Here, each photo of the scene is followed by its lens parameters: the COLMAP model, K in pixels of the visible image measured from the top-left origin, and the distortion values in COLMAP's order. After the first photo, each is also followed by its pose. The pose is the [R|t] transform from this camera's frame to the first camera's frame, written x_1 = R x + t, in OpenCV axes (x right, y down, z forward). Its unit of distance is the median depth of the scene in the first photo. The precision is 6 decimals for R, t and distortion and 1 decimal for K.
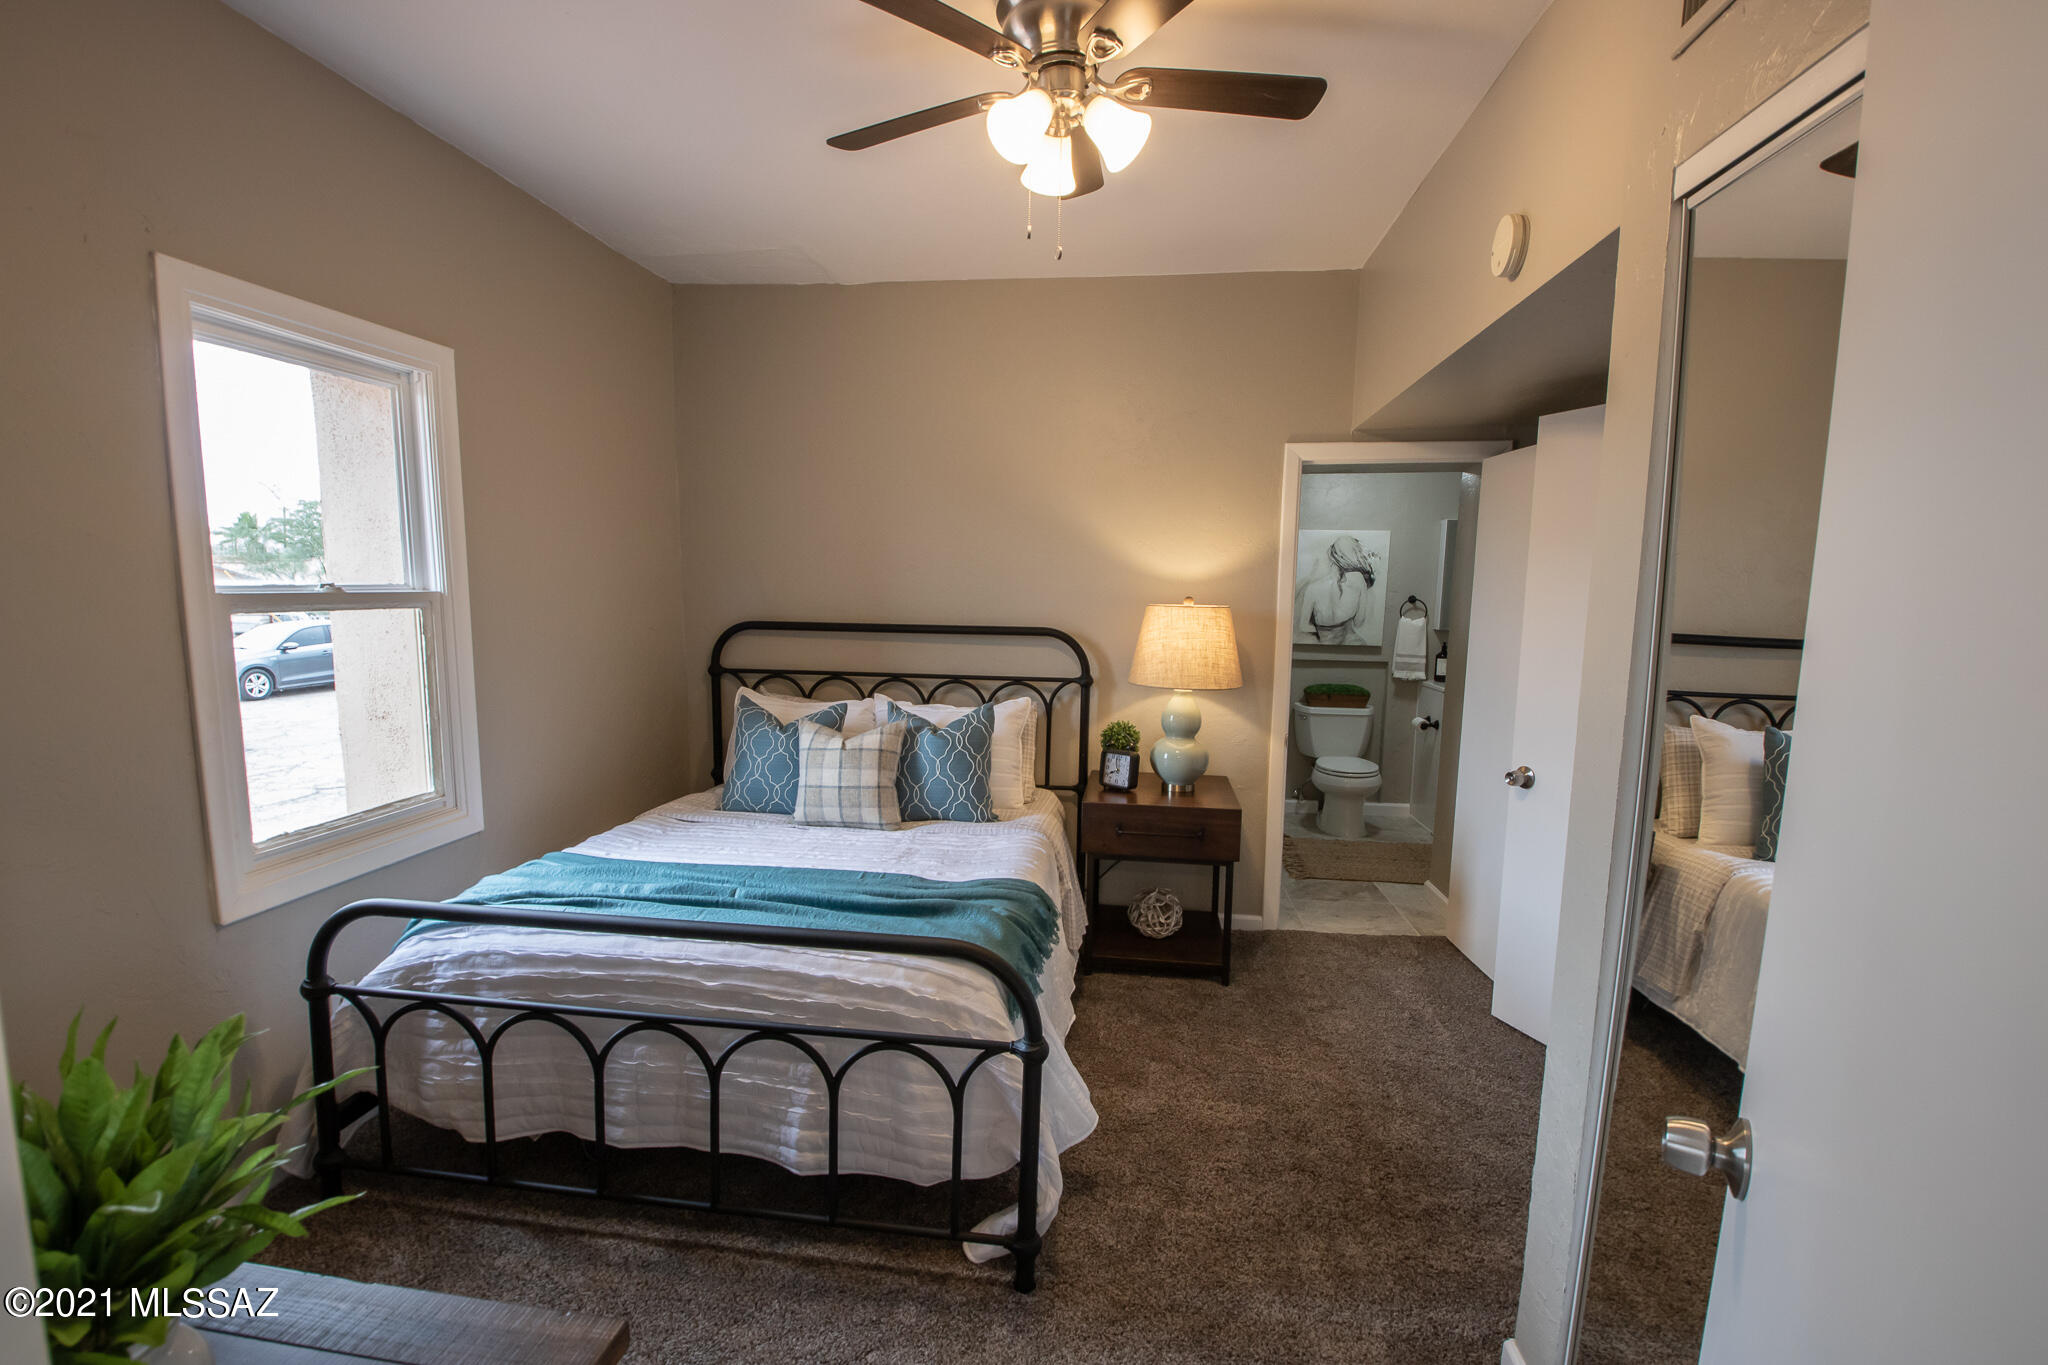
lens RADIAL K [[948.8, 0, 1020.0], [0, 948.8, 705.5], [0, 0, 1]] dist [0.025420, -0.034089]
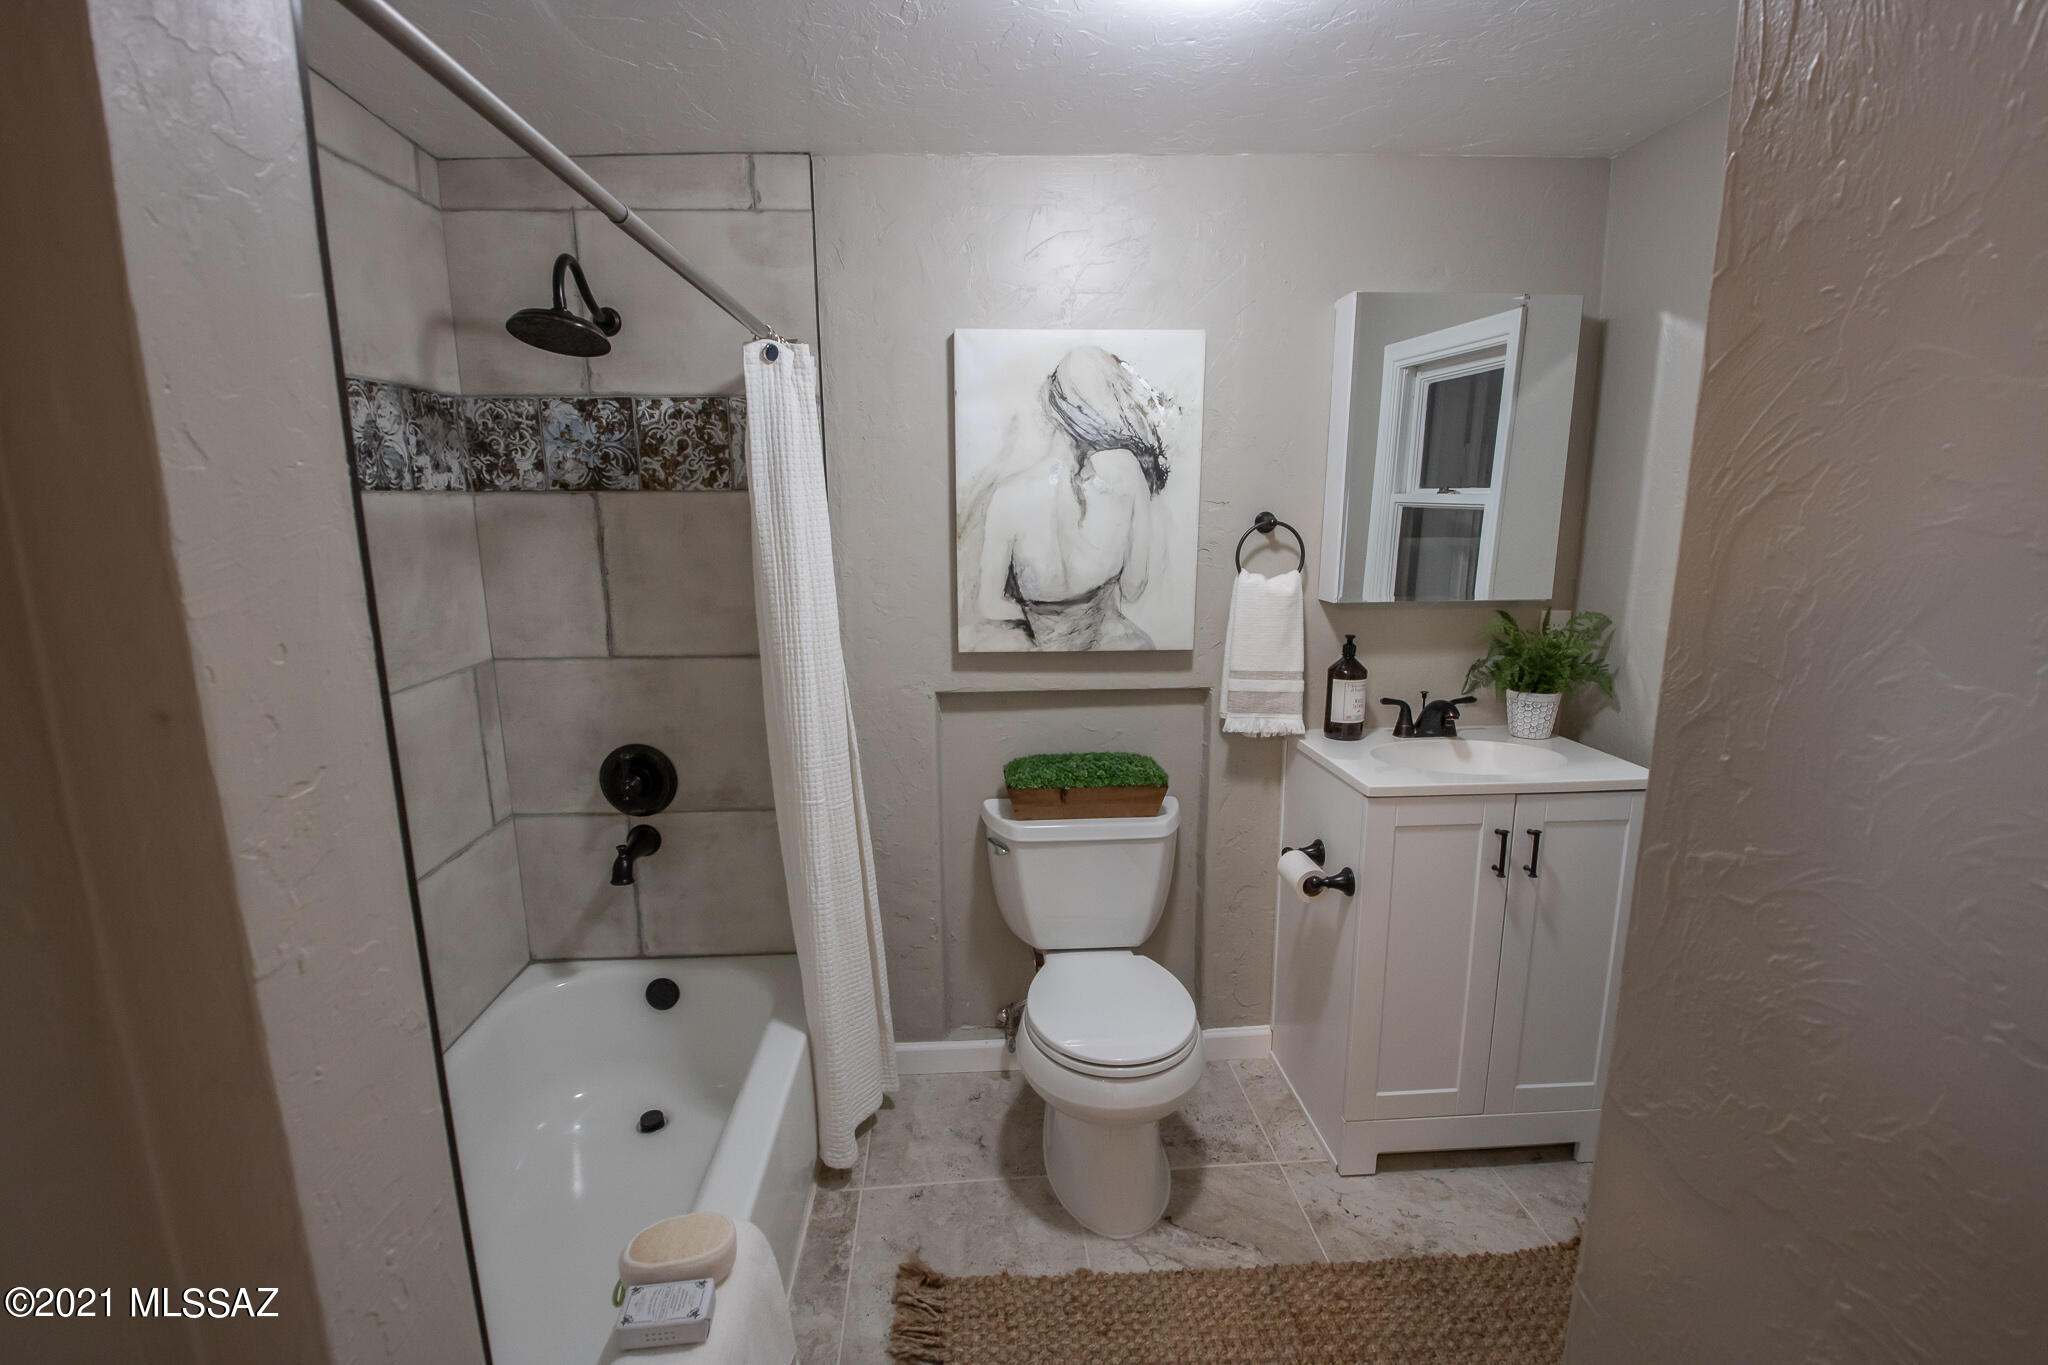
lens RADIAL K [[948.8, 0, 1020.0], [0, 948.8, 705.5], [0, 0, 1]] dist [0.025420, -0.034089]
pose [[0.983096, -0.060183, 0.172915, 0.246726], [0.045884, 0.995278, 0.085534, -0.076119], [-0.177246, -0.076154, 0.981216, 0.641819]]
